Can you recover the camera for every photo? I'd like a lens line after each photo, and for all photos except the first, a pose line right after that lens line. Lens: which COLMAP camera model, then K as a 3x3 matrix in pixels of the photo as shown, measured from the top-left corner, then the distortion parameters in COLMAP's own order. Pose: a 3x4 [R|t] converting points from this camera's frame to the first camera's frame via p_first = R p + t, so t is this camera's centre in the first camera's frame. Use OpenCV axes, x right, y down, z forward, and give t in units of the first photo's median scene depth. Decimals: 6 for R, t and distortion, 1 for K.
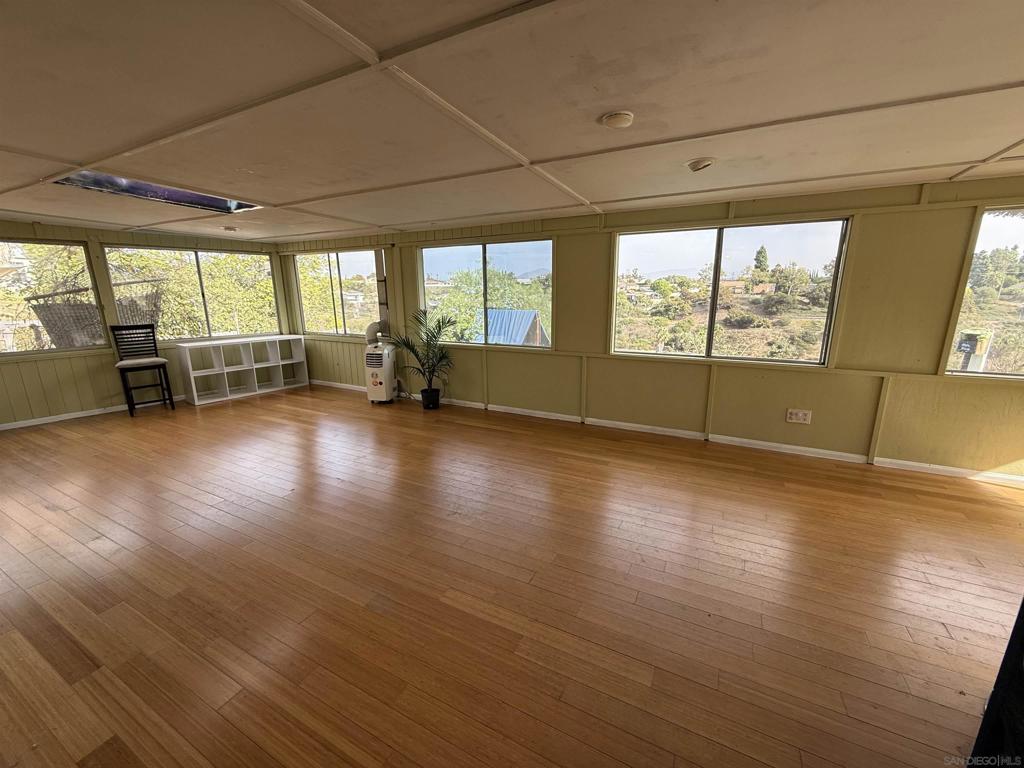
lens RADIAL K [[409.3, 0, 511.0], [0, 409.3, 385.5], [0, 0, 1]] dist [-0.000279, 0.000209]
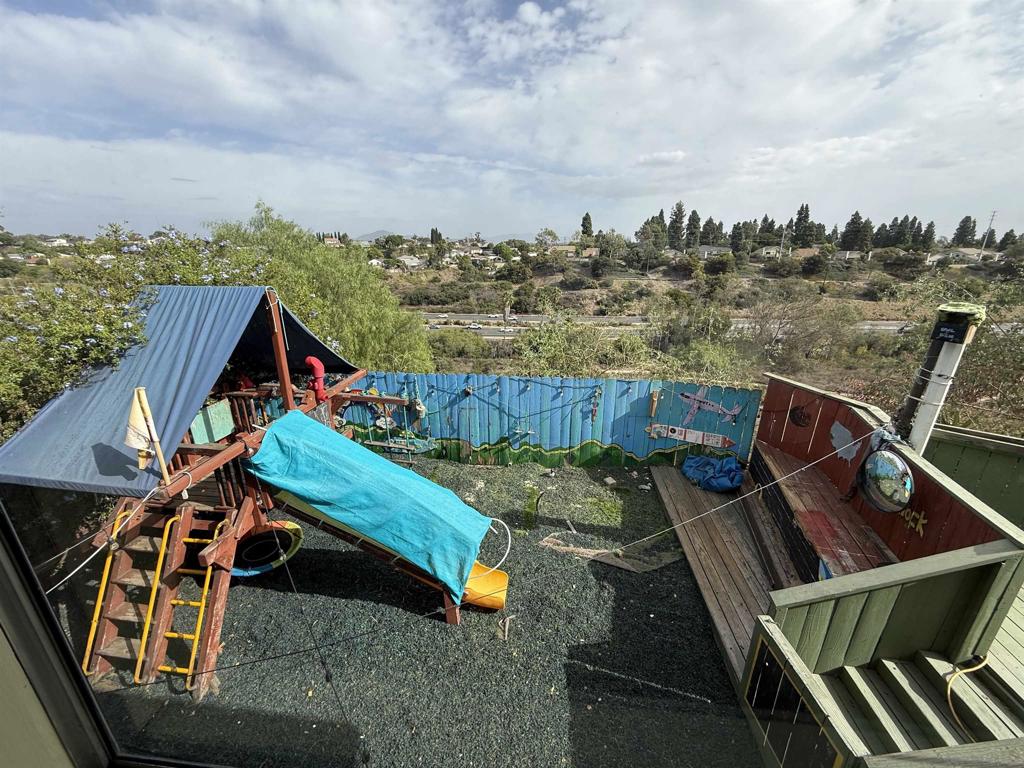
lens RADIAL K [[409.3, 0, 511.3], [0, 409.3, 385.9], [0, 0, 1]] dist [-0.000279, 0.000209]
pose [[0.935401, -0.107556, 0.336833, 0.289371], [0.079428, 0.992184, 0.096242, -0.159630], [-0.344552, -0.063271, 0.936633, 0.775196]]
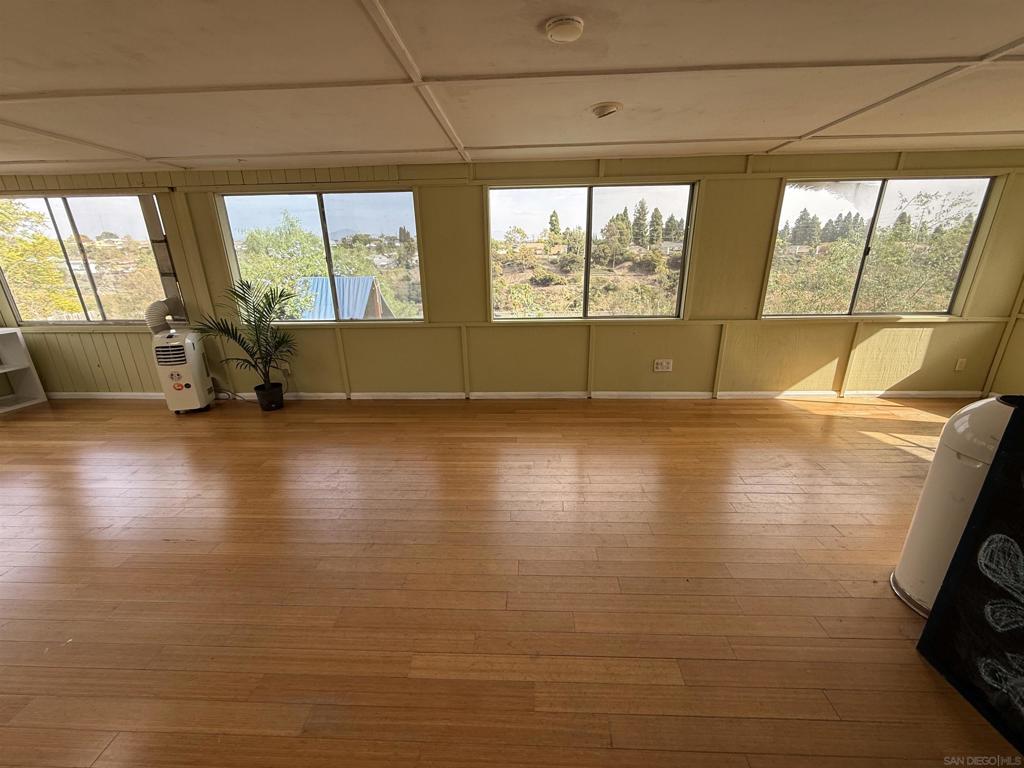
lens RADIAL K [[409.3, 0, 512.7], [0, 409.3, 385.4], [0, 0, 1]] dist [-0.000279, 0.000209]
pose [[0.906016, -0.139694, 0.399526, -0.096546], [0.105307, 0.988679, 0.106884, -0.026233], [-0.409934, -0.054765, 0.910470, 0.114829]]
